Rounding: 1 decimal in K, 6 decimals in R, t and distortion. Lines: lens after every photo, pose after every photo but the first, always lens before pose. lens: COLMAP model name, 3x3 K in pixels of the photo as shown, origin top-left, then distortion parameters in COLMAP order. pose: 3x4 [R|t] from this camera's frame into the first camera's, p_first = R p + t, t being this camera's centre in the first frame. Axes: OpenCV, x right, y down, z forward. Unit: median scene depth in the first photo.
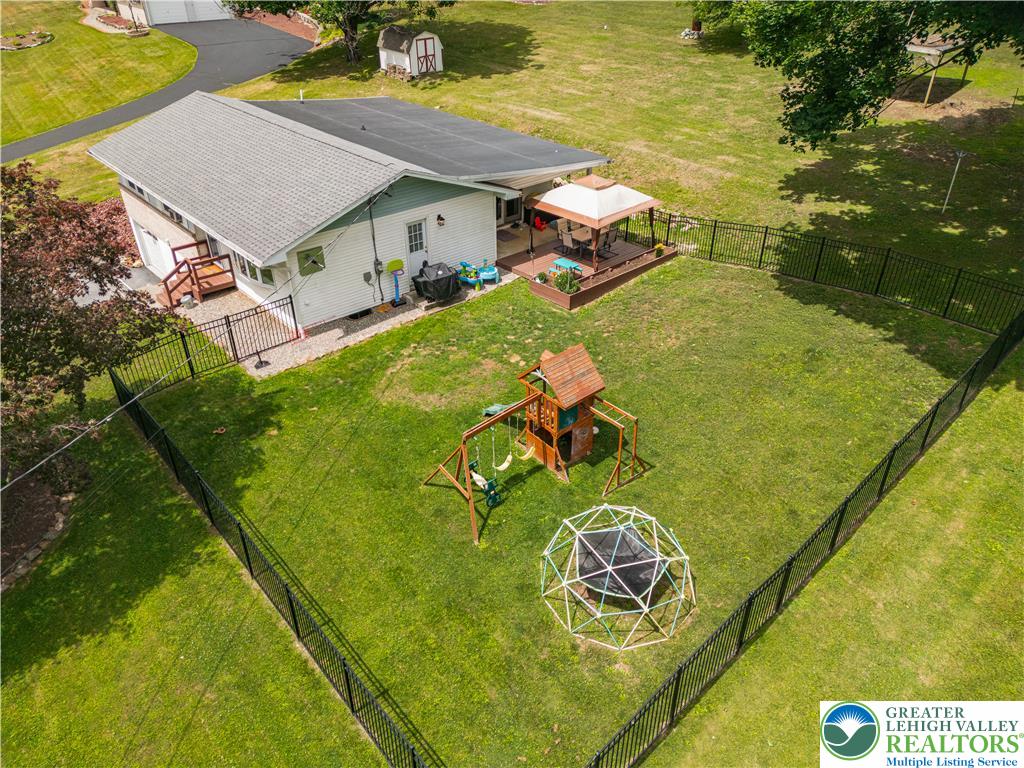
lens RADIAL K [[741.1, 0, 512.0], [0, 741.1, 384.0], [0, 0, 1]] dist [0.069658, -0.002121]
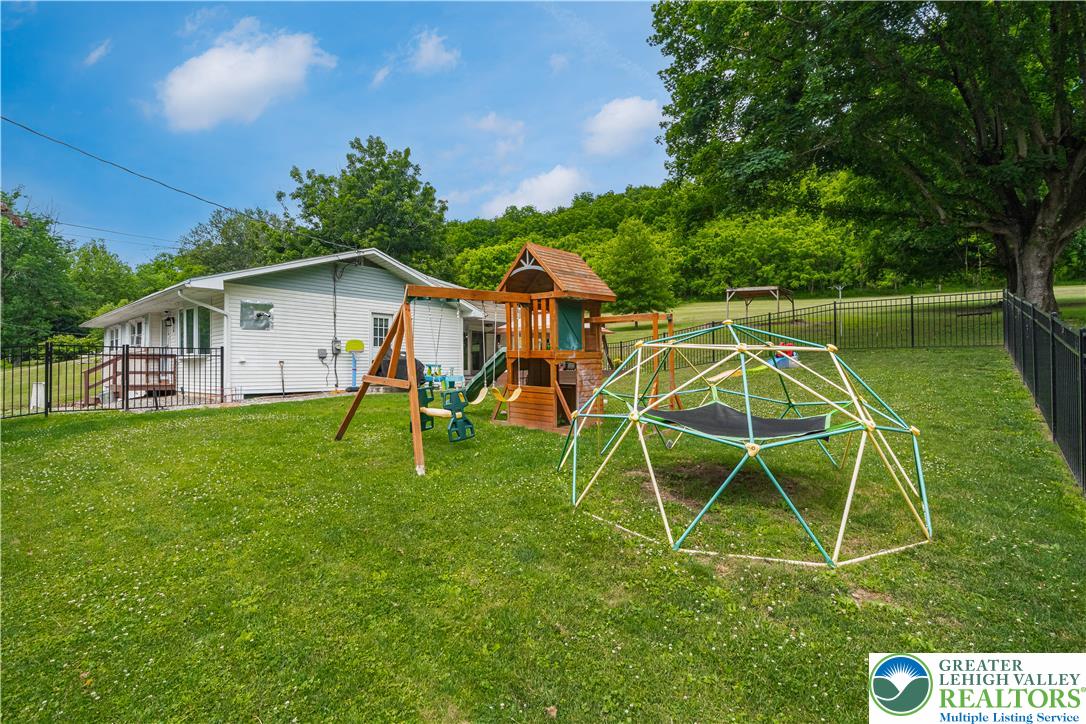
lens RADIAL K [[507.8, 0, 543.0], [0, 507.8, 362.0], [0, 0, 1]] dist [-0.000939, 0.000146]
pose [[0.990454, -0.005691, 0.137726, -0.009397], [0.079829, 0.838223, -0.539453, 0.227494], [-0.112375, 0.545298, 0.830675, 0.450352]]
